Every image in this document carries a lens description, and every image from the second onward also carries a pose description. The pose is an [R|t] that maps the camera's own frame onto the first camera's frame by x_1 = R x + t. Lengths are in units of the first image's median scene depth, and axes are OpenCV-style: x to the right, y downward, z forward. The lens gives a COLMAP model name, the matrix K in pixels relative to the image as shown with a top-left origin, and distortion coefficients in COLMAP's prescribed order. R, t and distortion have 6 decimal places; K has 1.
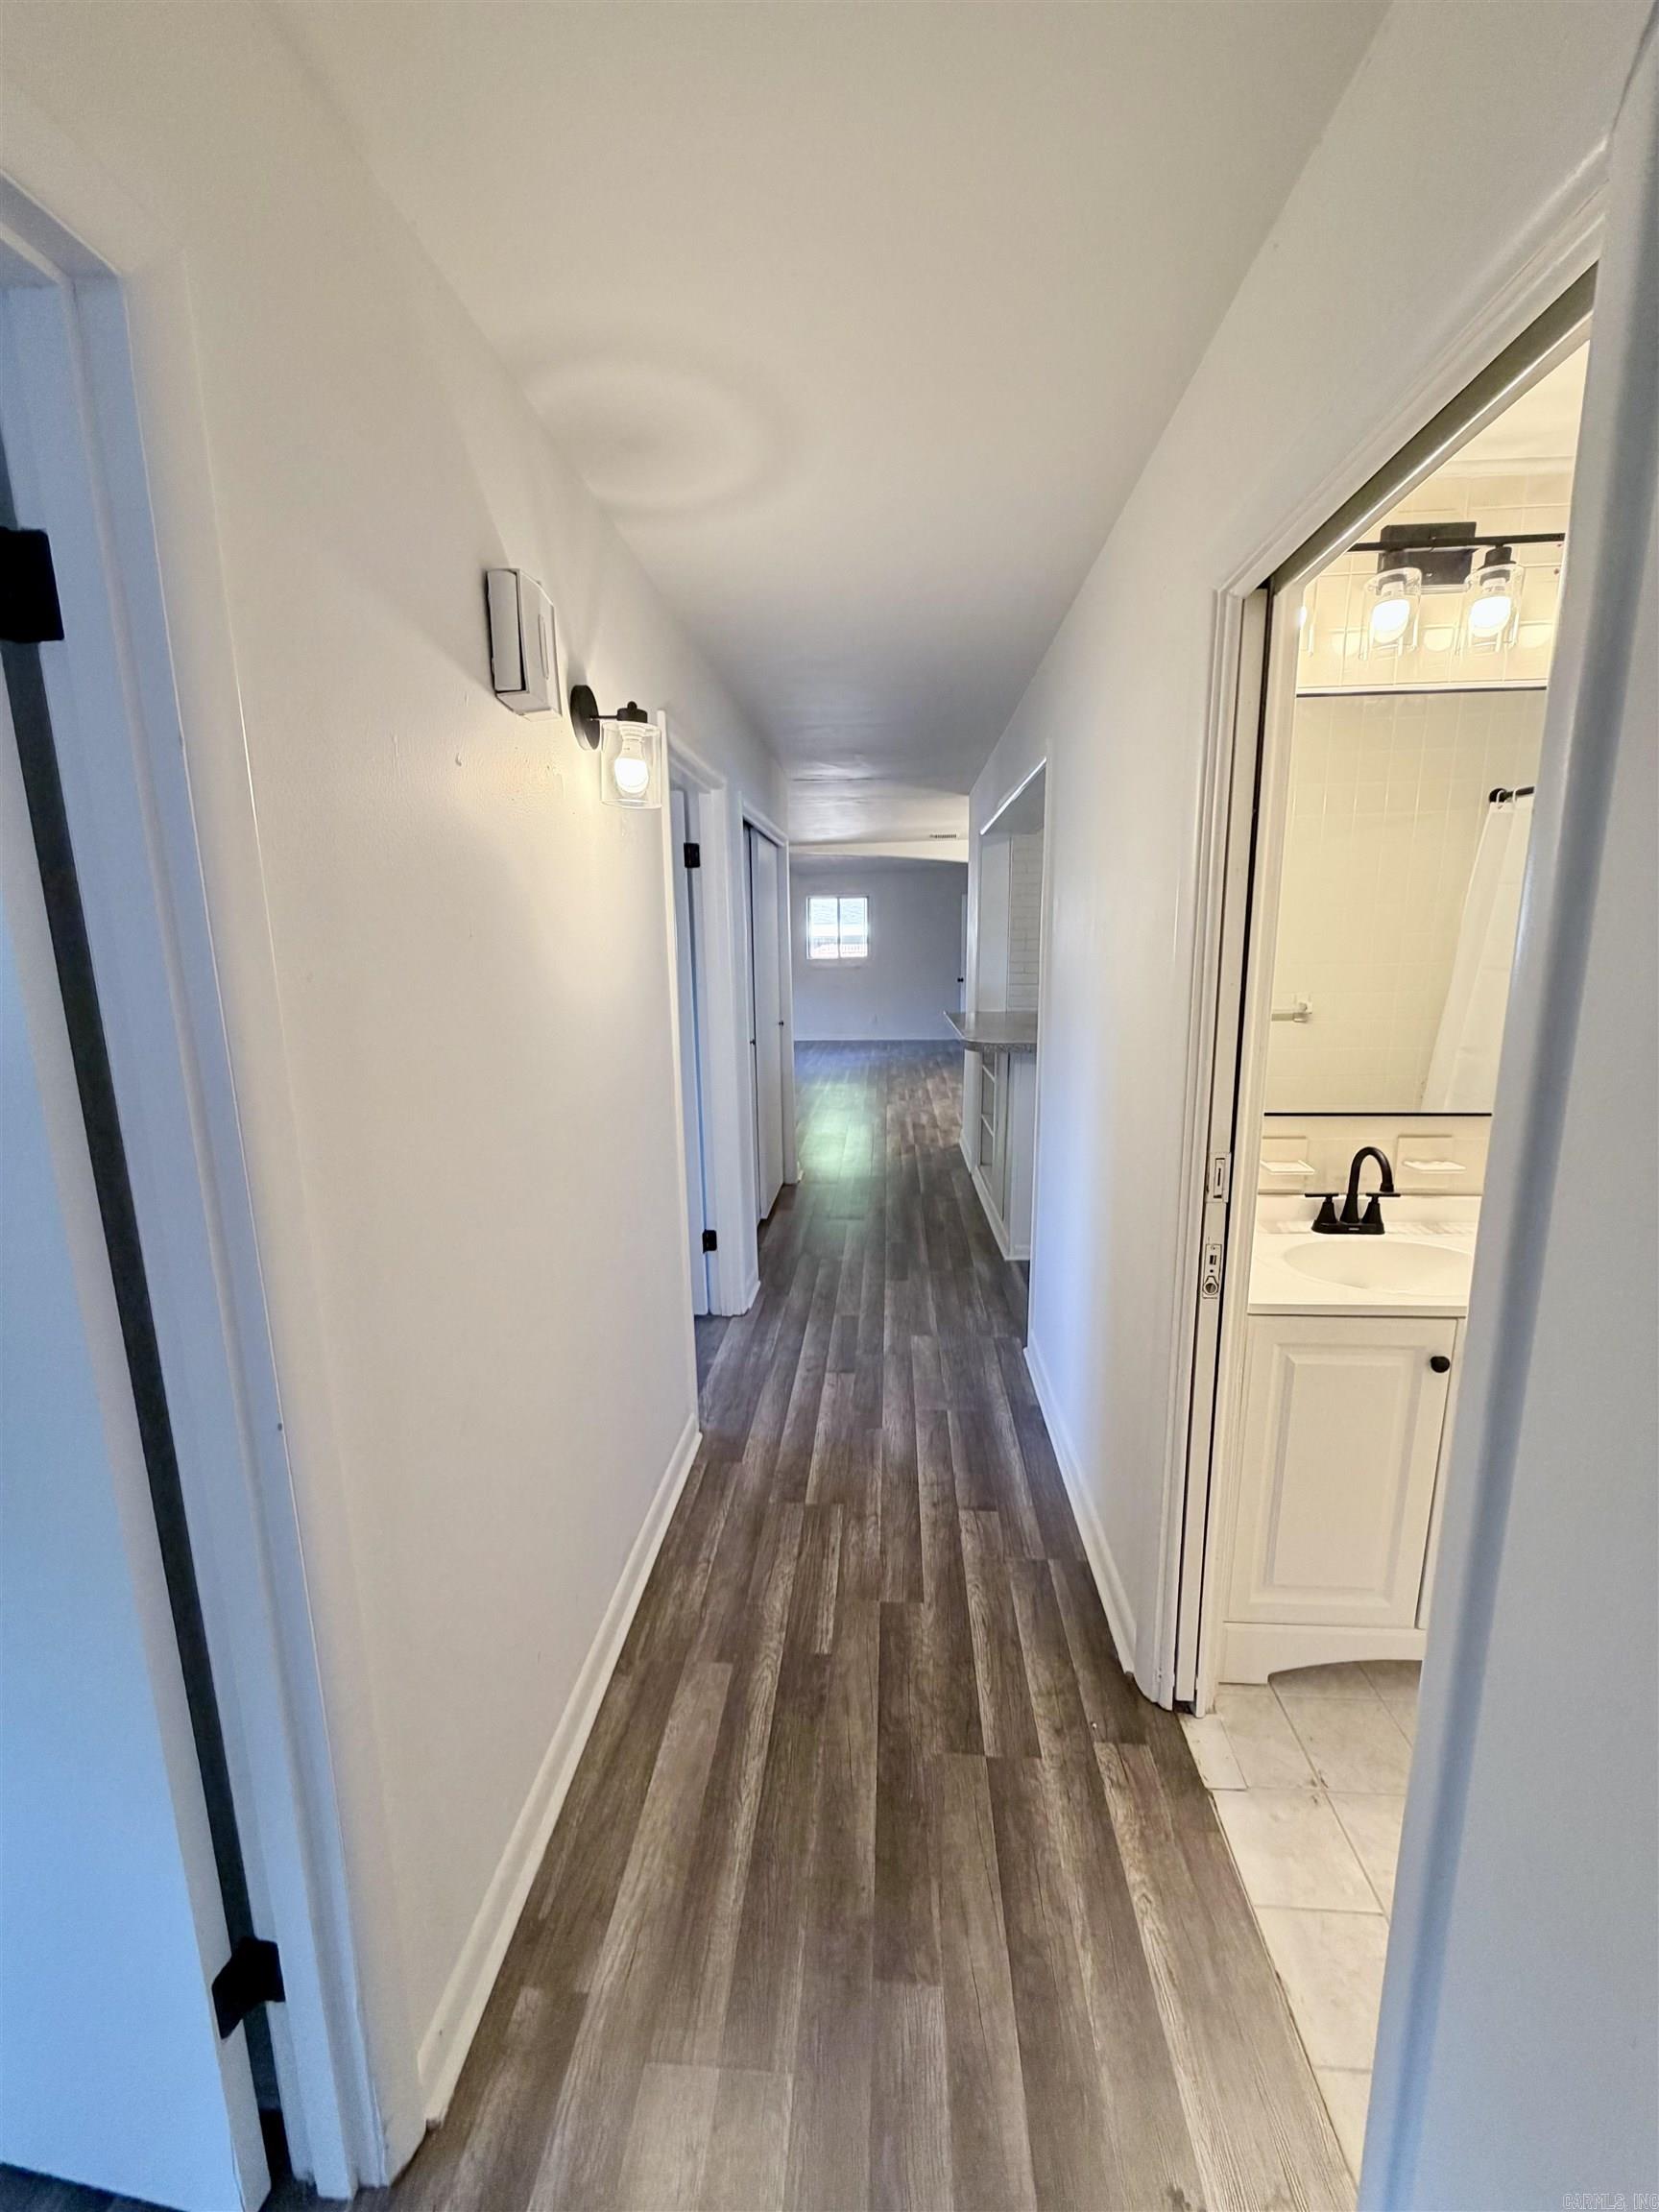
lens RADIAL K [[878.2, 0, 829.5], [0, 878.2, 1106.0], [0, 0, 1]] dist [-0.001386, -0.000224]
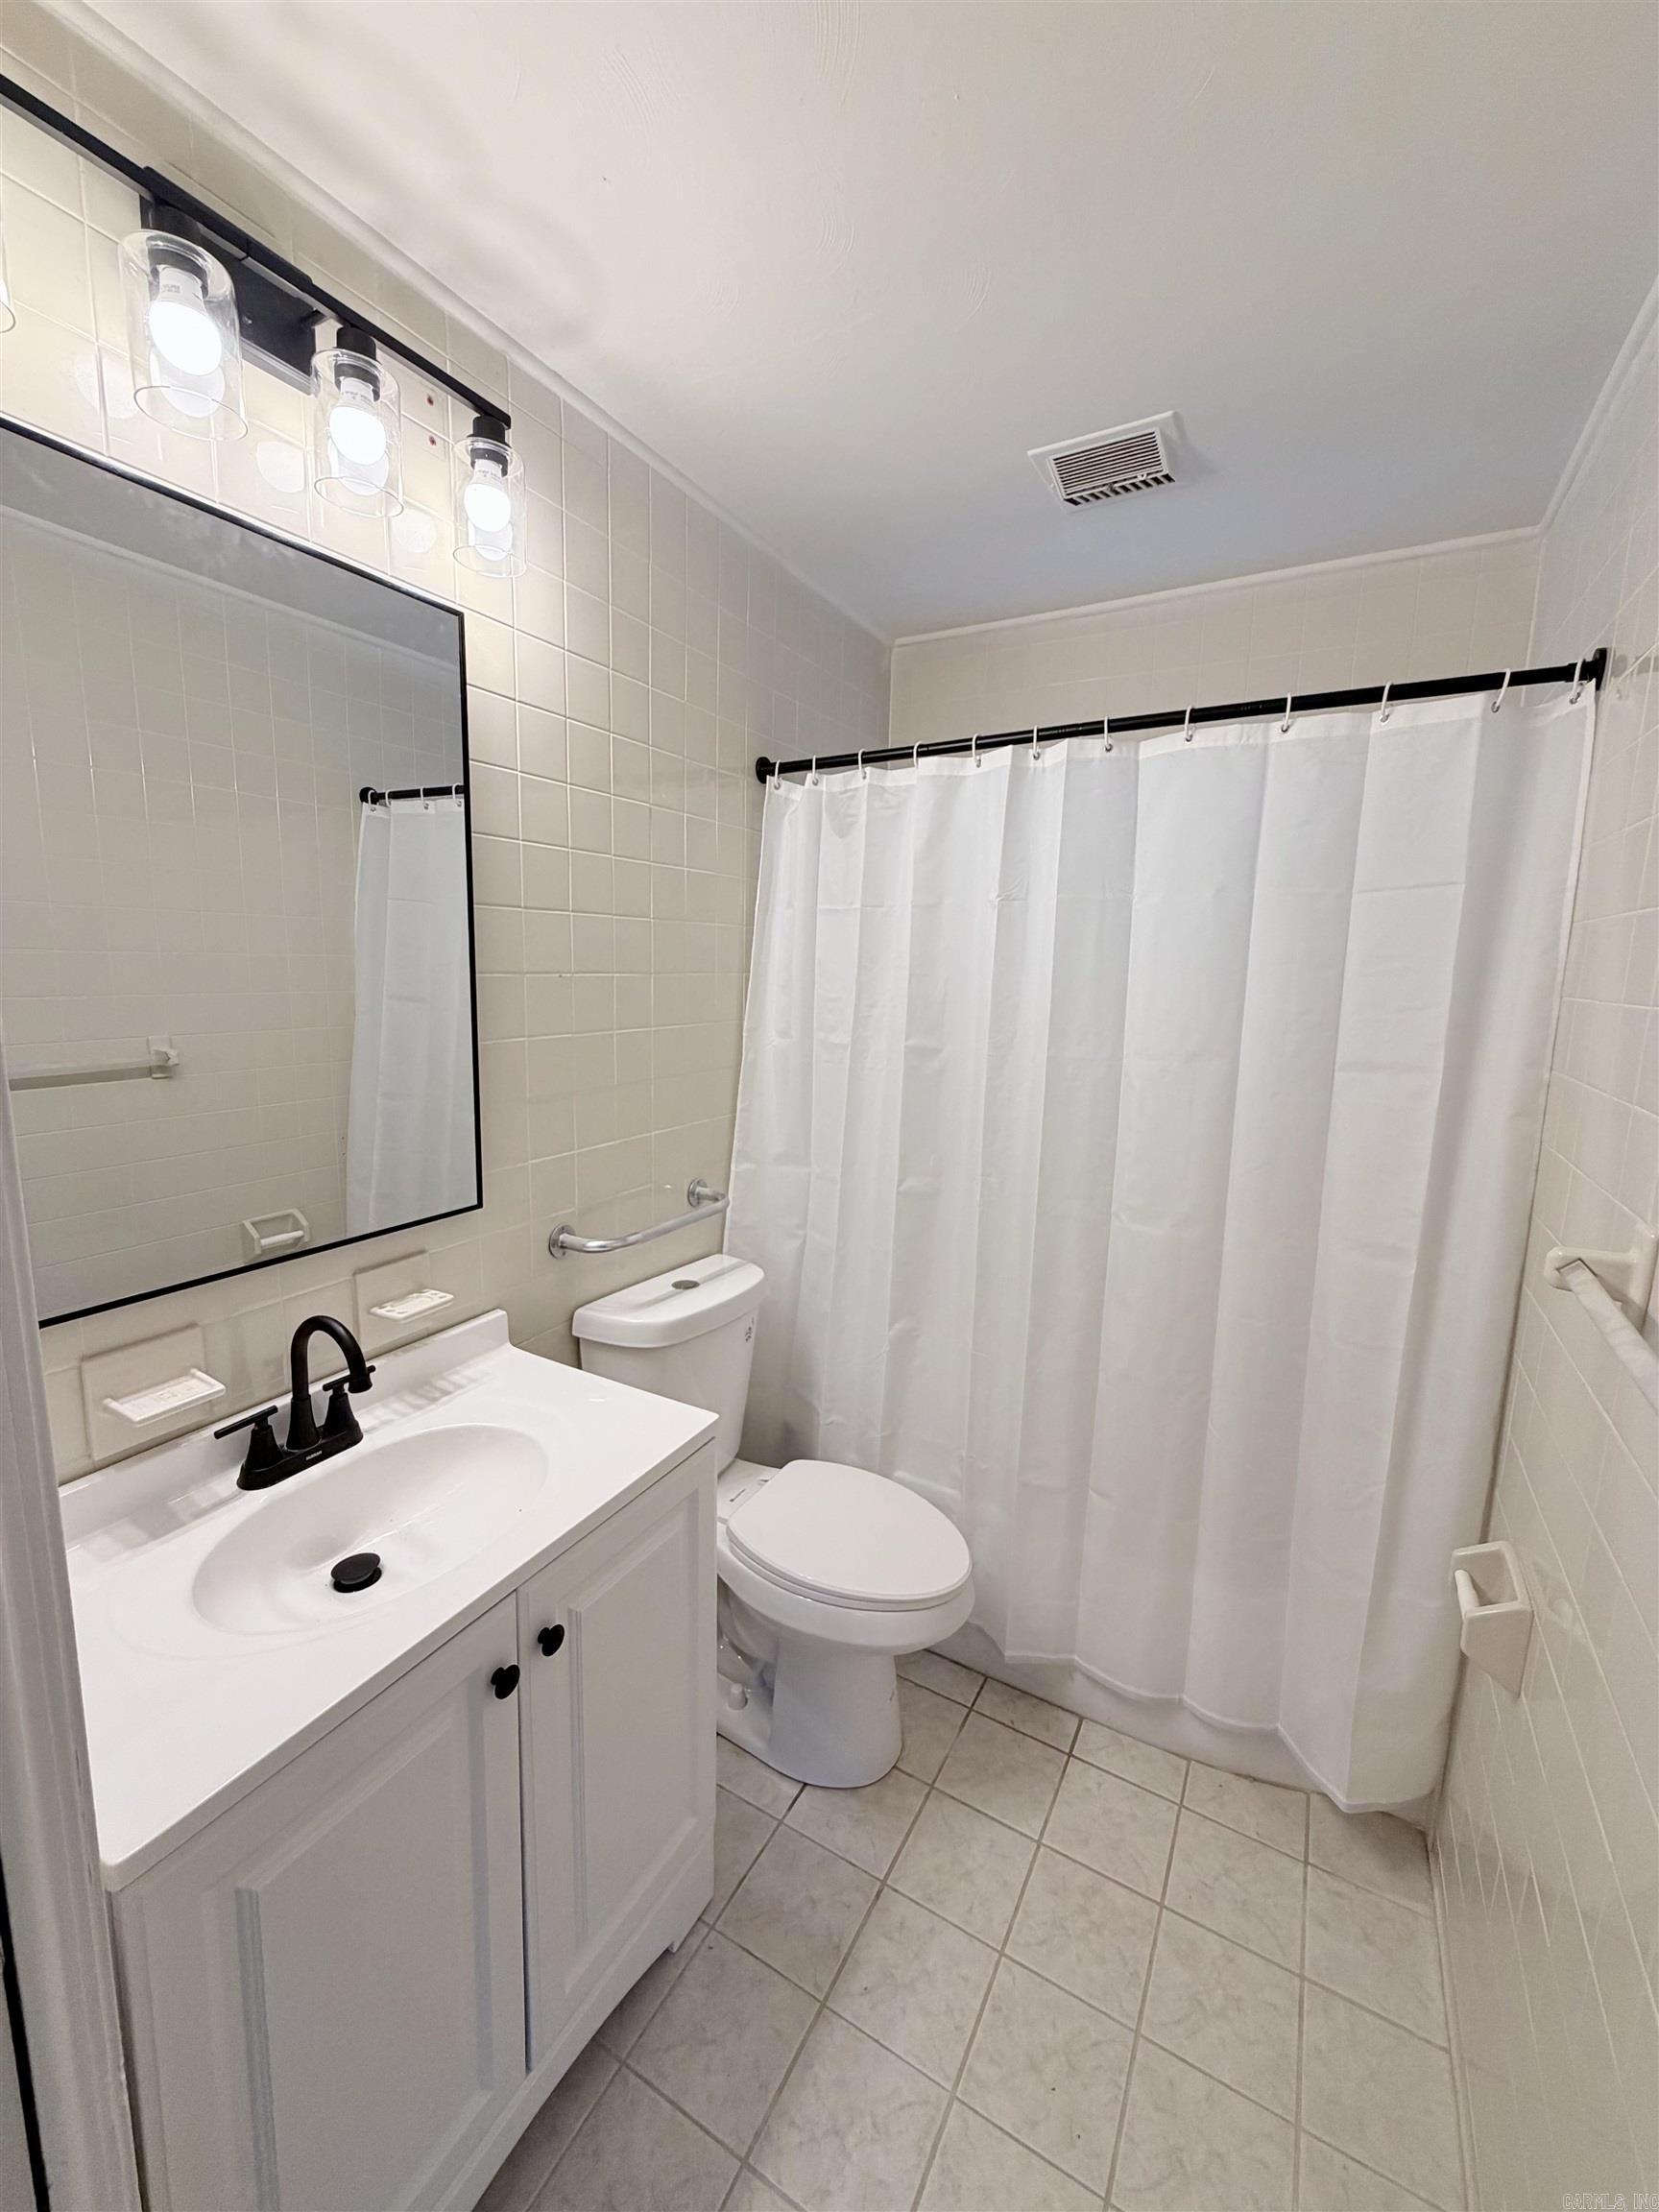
lens RADIAL K [[878.2, 0, 829.5], [0, 878.2, 1106.0], [0, 0, 1]] dist [-0.001386, -0.000224]
pose [[0.429847, -0.119138, 0.895007, 0.249923], [0.134710, 0.988624, 0.066903, -0.081454], [-0.892796, 0.091808, 0.441006, 0.414043]]
